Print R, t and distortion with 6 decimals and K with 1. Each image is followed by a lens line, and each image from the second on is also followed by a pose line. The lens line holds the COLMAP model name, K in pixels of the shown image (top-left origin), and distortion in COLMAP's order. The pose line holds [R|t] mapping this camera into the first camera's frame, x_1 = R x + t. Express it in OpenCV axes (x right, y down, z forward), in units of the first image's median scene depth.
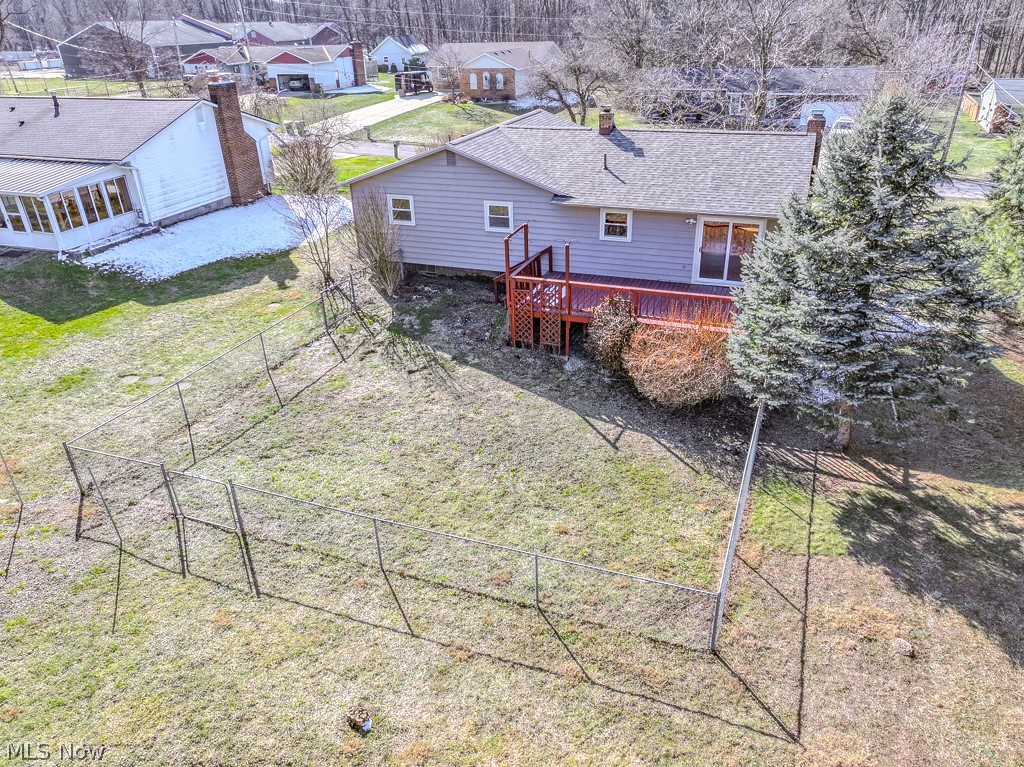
lens RADIAL K [[717.7, 0, 512.0], [0, 717.7, 383.5], [0, 0, 1]] dist [-0.003799, 0.021366]
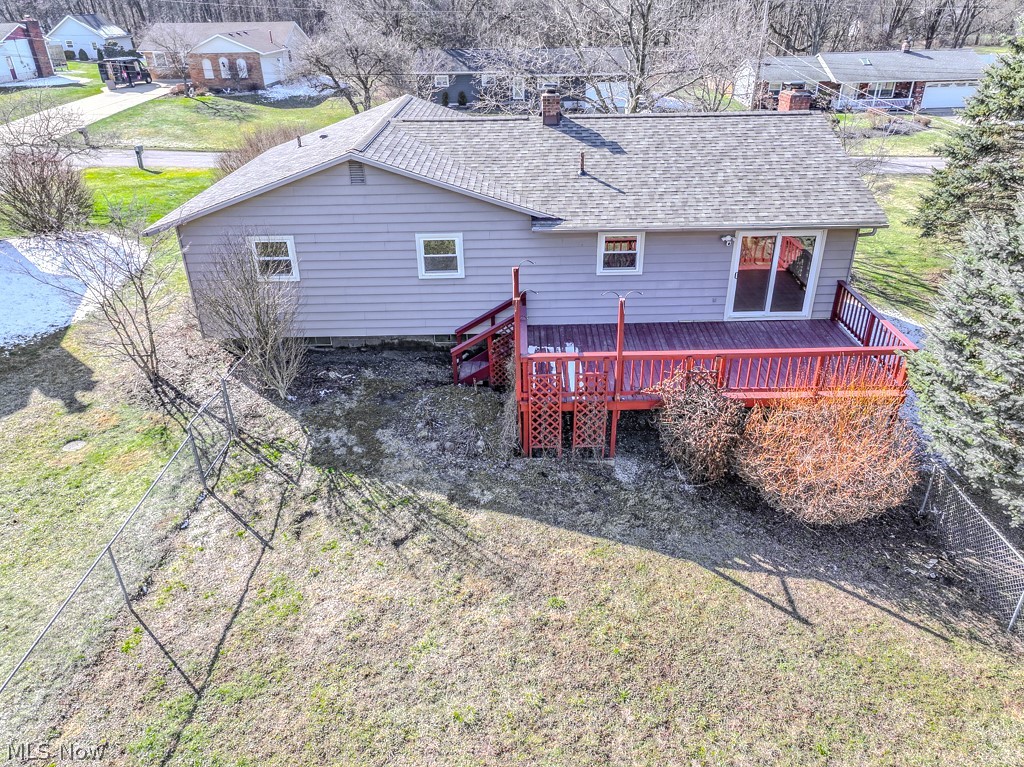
lens RADIAL K [[717.7, 0, 512.0], [0, 717.7, 383.5], [0, 0, 1]] dist [-0.003799, 0.021366]
pose [[0.930486, -0.163221, 0.327954, -0.196008], [0.159033, 0.986473, 0.039747, -0.133656], [-0.330006, 0.015171, 0.943857, 0.358539]]
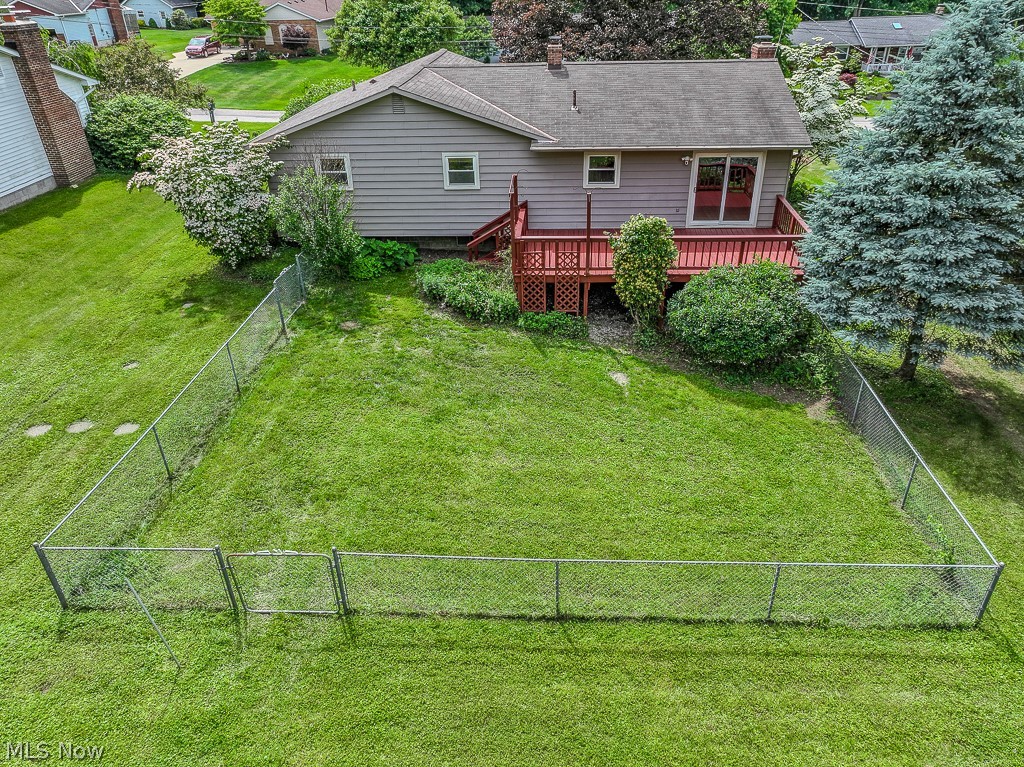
lens RADIAL K [[717.7, 0, 512.0], [0, 717.7, 383.5], [0, 0, 1]] dist [-0.003799, 0.021366]
pose [[0.952540, -0.149156, 0.265367, -0.227829], [0.136900, 0.988502, 0.064205, -0.029647], [-0.271893, -0.024830, 0.962007, 0.158329]]
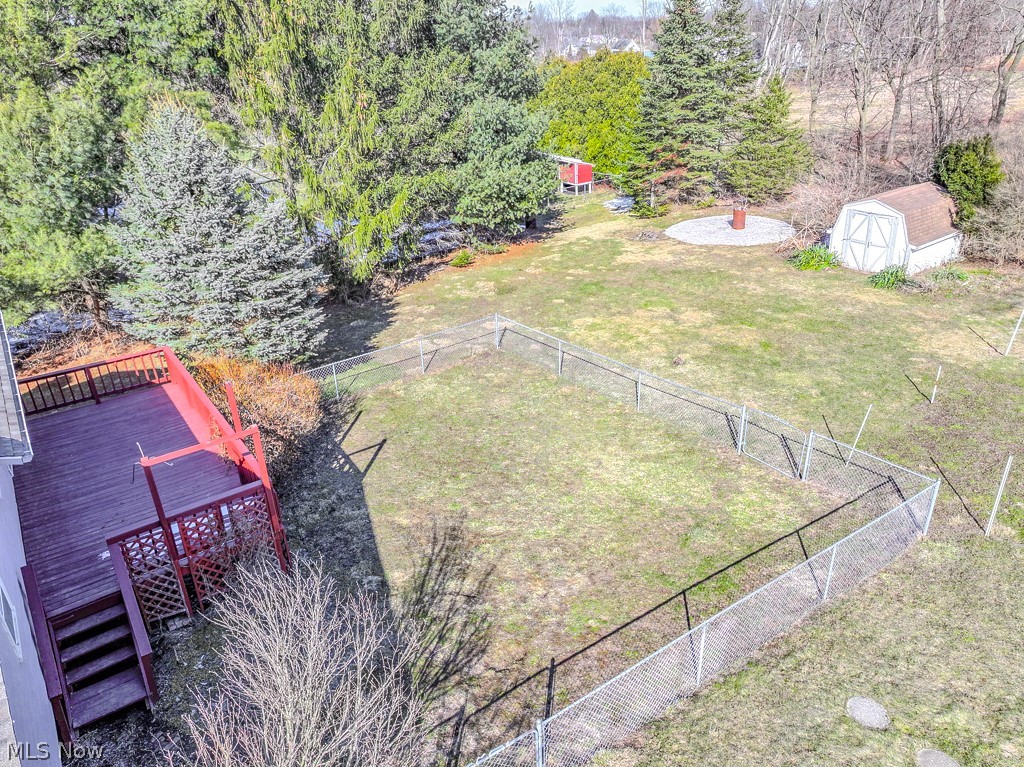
lens RADIAL K [[717.7, 0, 512.0], [0, 717.7, 383.5], [0, 0, 1]] dist [-0.003799, 0.021366]
pose [[-0.838136, -0.188697, 0.511782, -0.389202], [0.295691, 0.631255, 0.716997, -0.482653], [-0.458360, 0.752271, -0.473281, 0.988415]]
